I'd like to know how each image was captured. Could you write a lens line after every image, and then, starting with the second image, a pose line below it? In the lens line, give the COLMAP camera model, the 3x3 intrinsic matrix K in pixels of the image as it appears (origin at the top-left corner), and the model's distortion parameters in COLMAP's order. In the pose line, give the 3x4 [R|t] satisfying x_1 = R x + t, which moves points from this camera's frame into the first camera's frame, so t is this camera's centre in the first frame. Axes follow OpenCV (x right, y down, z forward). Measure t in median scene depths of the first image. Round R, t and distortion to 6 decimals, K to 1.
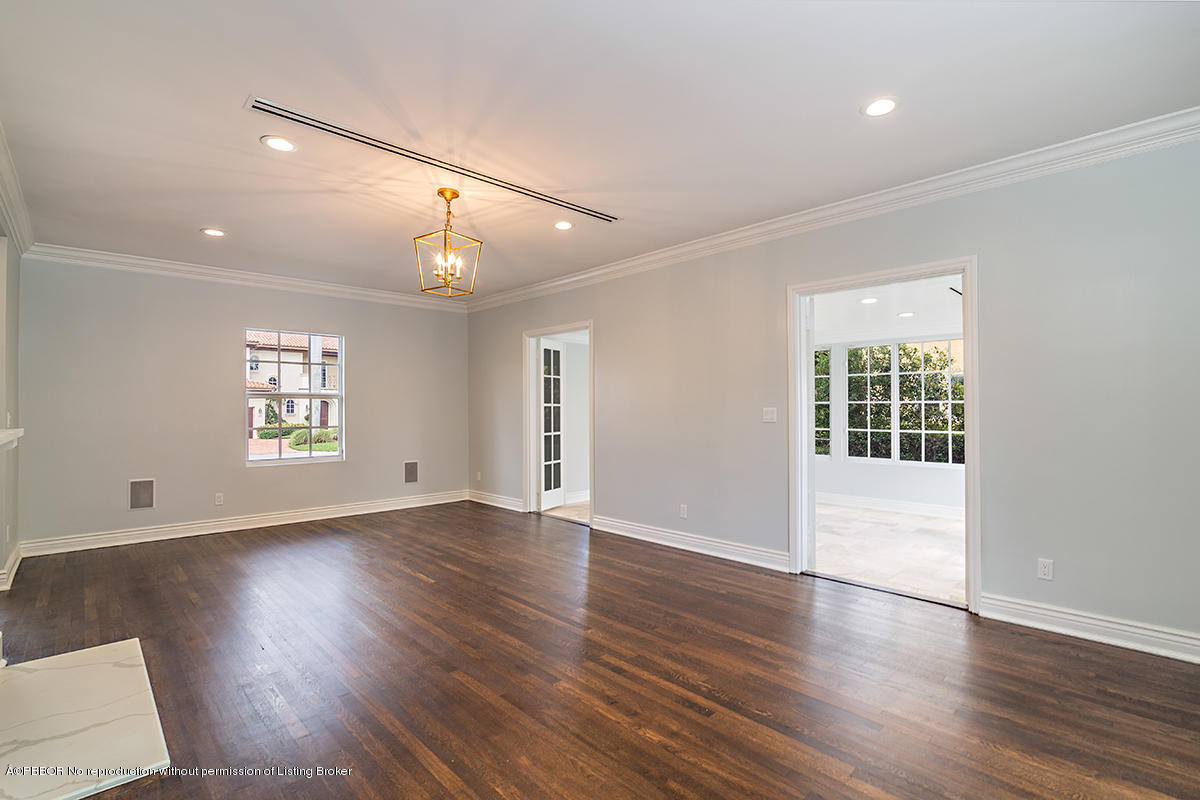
lens RADIAL K [[550.0, 0, 601.8], [0, 550.0, 406.4], [0, 0, 1]] dist [-0.021195, 0.000252]
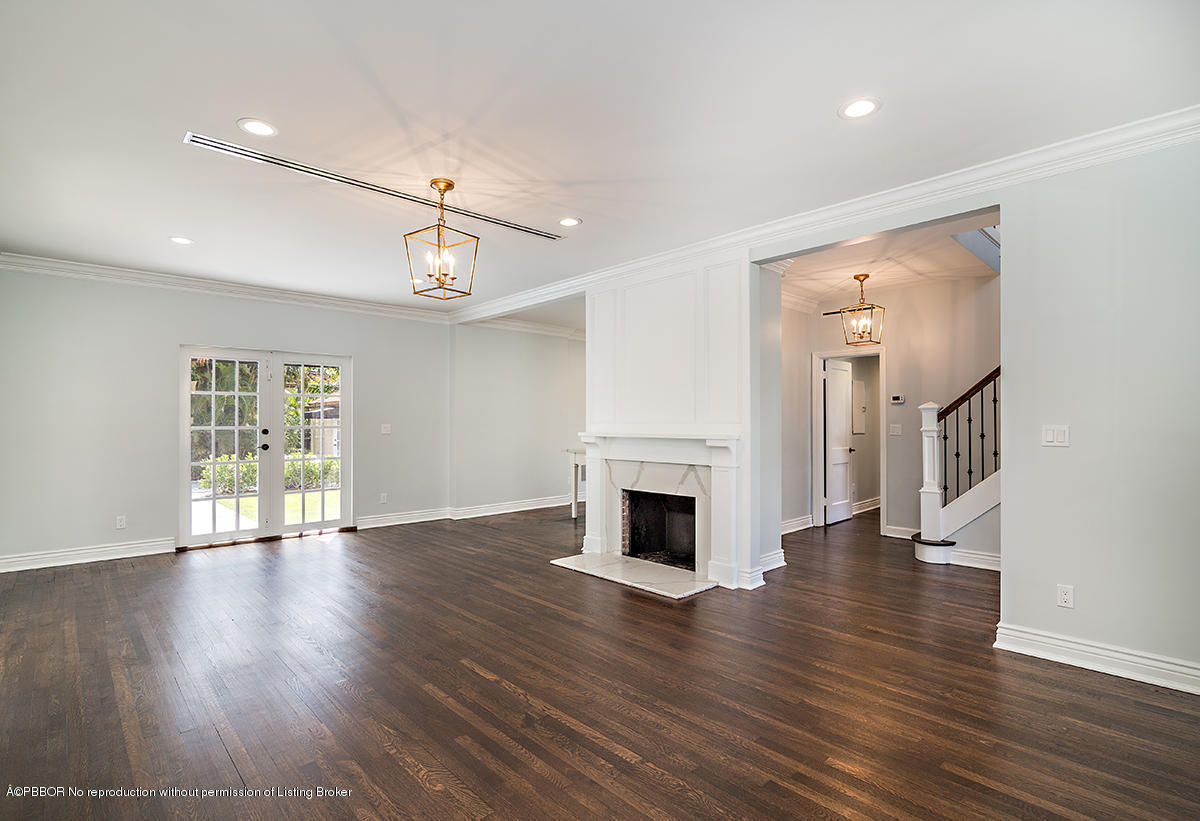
lens RADIAL K [[585.4, 0, 600.0], [0, 585.4, 410.5], [0, 0, 1]] dist [0.000927, -0.000039]
pose [[-0.999982, 0.004072, 0.004299, -0.567355], [0.003969, 0.999712, -0.023686, 0.009842], [-0.004394, -0.023668, -0.999710, 2.044743]]
